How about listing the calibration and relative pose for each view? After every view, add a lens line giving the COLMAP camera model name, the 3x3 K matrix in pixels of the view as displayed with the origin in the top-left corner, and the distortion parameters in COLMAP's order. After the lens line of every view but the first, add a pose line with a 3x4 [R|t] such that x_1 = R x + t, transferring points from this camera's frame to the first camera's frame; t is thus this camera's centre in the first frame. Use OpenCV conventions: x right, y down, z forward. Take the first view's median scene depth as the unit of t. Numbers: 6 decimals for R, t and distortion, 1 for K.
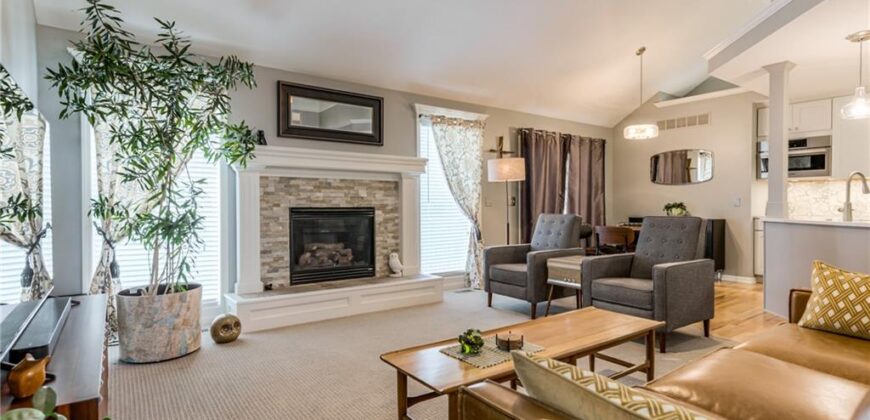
lens RADIAL K [[448.9, 0, 439.2], [0, 448.9, 213.6], [0, 0, 1]] dist [0.024393, 0.000165]
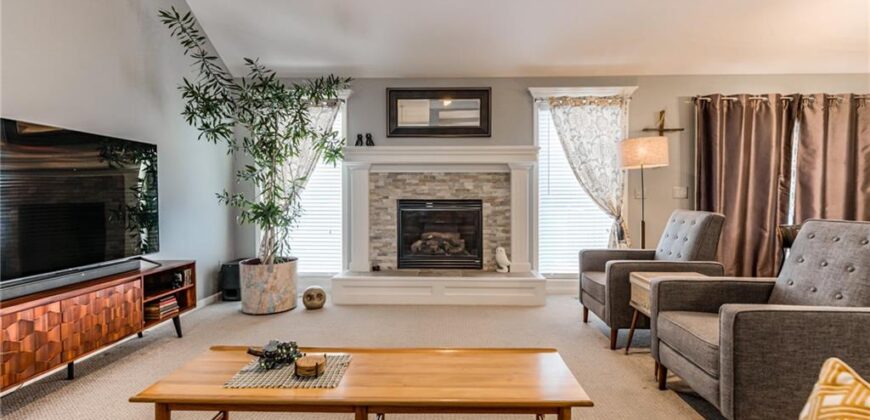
lens RADIAL K [[407.5, 0, 431.9], [0, 407.5, 206.0], [0, 0, 1]] dist [0.020245, -0.000634]
pose [[0.790464, 0.016866, -0.612277, 0.322548], [-0.013189, 0.999858, 0.010516, -0.008216], [0.612367, -0.000237, 0.790574, 0.223118]]
